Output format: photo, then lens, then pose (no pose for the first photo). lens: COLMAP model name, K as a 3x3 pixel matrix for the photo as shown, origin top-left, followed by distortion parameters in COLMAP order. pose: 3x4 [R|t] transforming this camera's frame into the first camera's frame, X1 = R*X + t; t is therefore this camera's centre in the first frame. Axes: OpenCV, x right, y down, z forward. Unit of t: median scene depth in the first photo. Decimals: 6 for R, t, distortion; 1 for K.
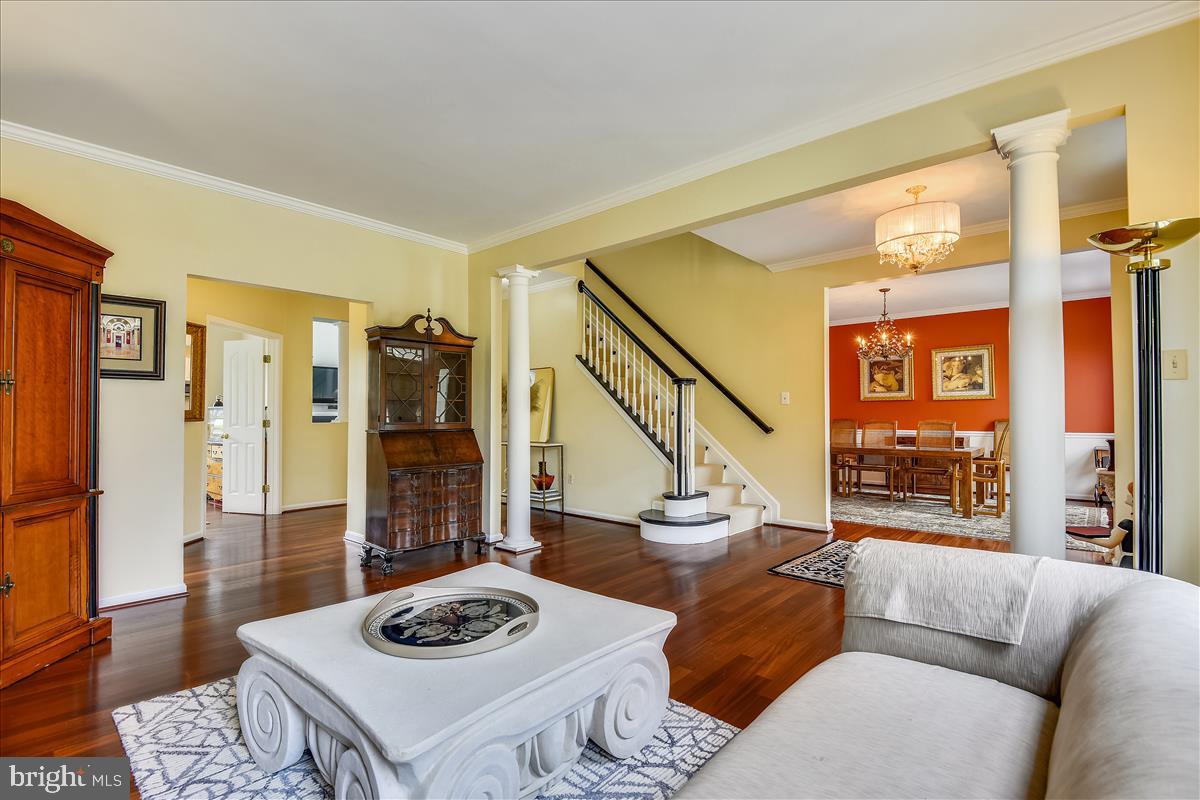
lens RADIAL K [[553.8, 0, 611.5], [0, 553.8, 402.1], [0, 0, 1]] dist [0.012507, -0.009307]
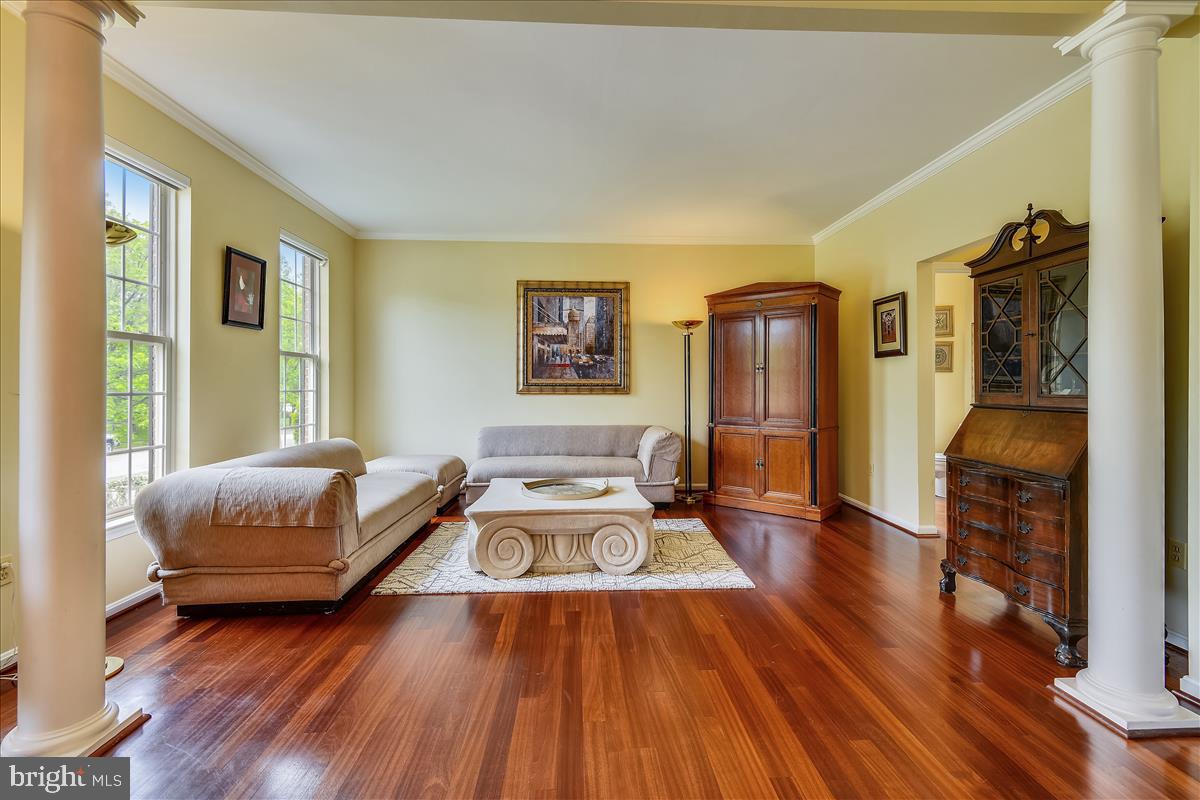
lens RADIAL K [[553.8, 0, 580.3], [0, 553.8, 384.9], [0, 0, 1]] dist [0.012507, -0.009307]
pose [[-0.739703, 0.001058, -0.672933, 0.329977], [0.018638, 0.999647, -0.018916, 0.021423], [0.672675, -0.026535, -0.739462, 0.845971]]
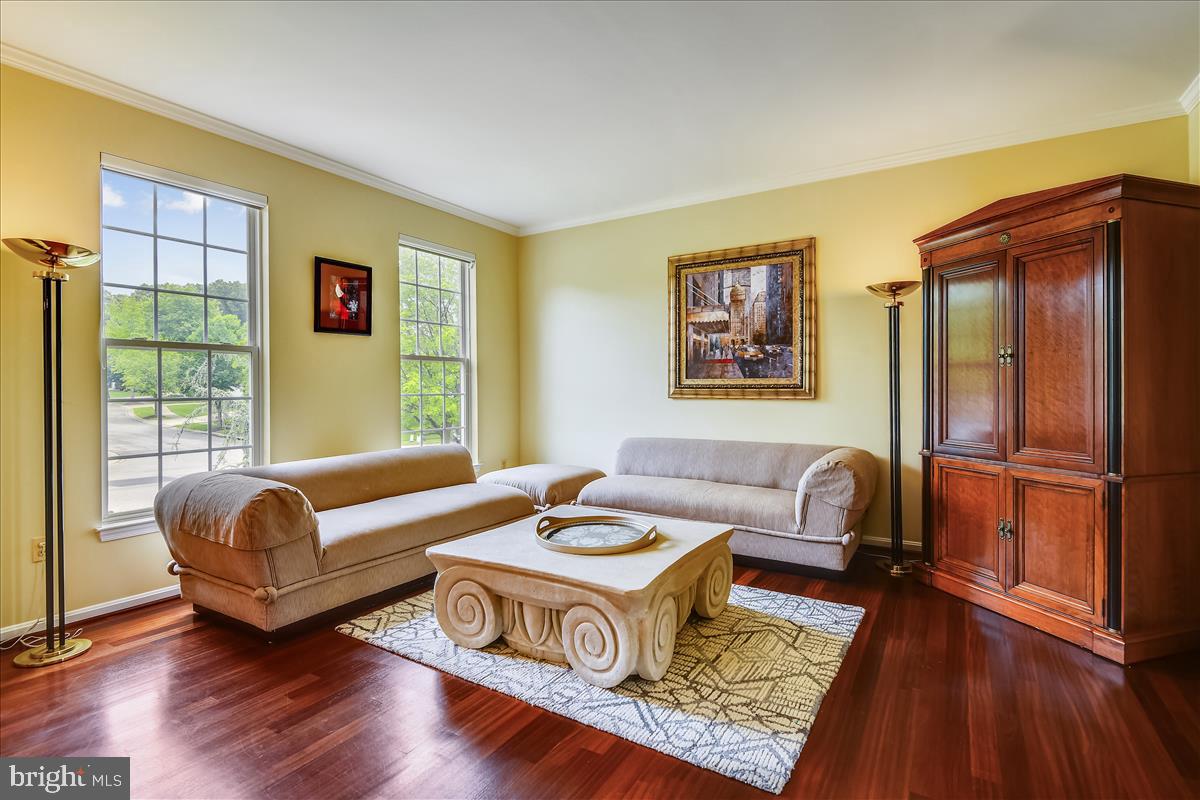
lens RADIAL K [[553.8, 0, 606.2], [0, 553.8, 391.1], [0, 0, 1]] dist [0.012507, -0.009307]
pose [[-0.987964, 0.009814, -0.154373, -0.033619], [0.012730, 0.999759, -0.017910, 0.019521], [0.154160, -0.019660, -0.987850, 0.812477]]
